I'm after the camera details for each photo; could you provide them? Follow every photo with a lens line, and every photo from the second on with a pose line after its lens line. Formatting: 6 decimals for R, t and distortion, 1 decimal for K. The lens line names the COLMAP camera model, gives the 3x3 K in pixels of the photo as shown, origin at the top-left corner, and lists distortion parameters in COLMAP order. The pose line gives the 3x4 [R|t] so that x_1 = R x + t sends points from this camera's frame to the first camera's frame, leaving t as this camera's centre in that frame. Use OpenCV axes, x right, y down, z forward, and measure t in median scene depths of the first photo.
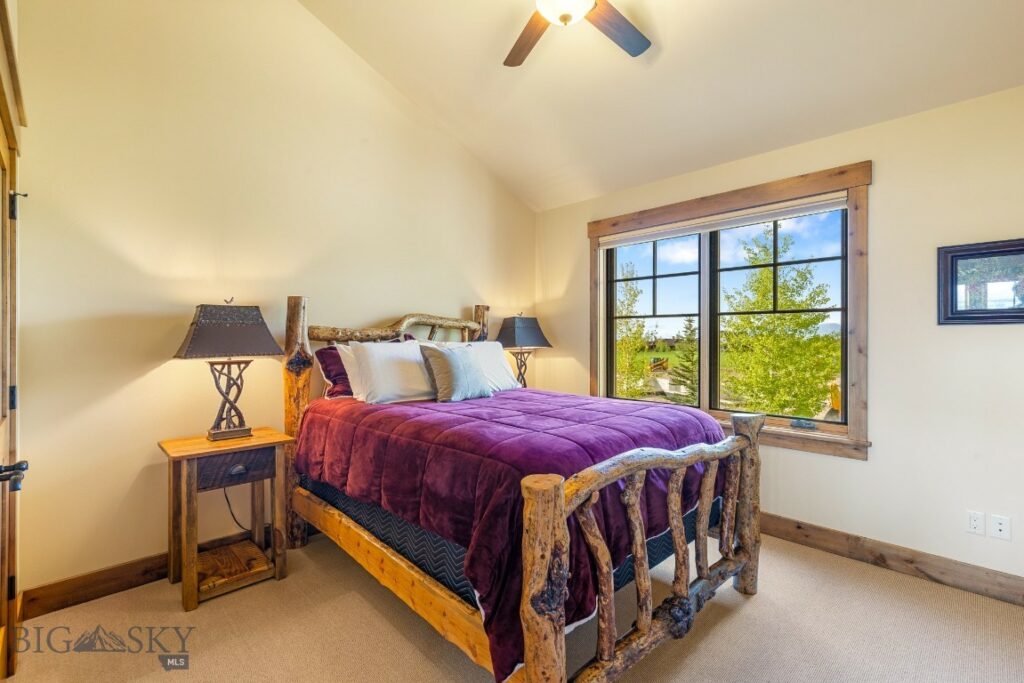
lens RADIAL K [[457.6, 0, 512.2], [0, 457.6, 339.4], [0, 0, 1]] dist [0.005189, 0.000654]
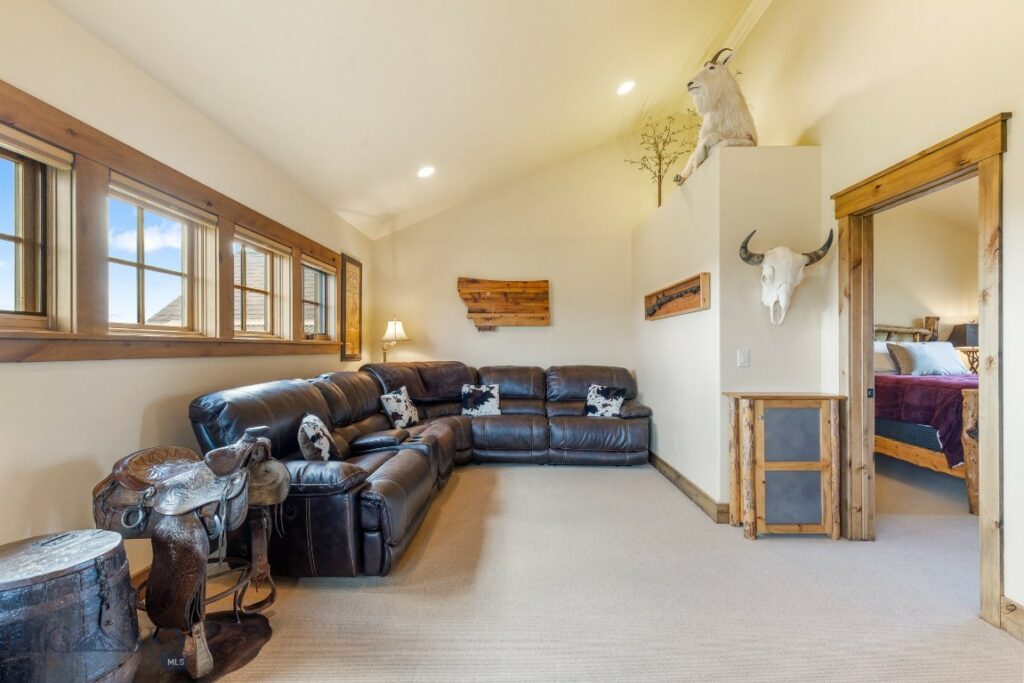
lens RADIAL K [[457.6, 0, 506.9], [0, 457.6, 345.3], [0, 0, 1]] dist [0.005189, 0.000654]
pose [[0.701635, -0.001524, -0.712535, 0.026135], [-0.002154, 0.999989, -0.004260, 0.024573], [0.712534, 0.004523, 0.701623, -1.014306]]
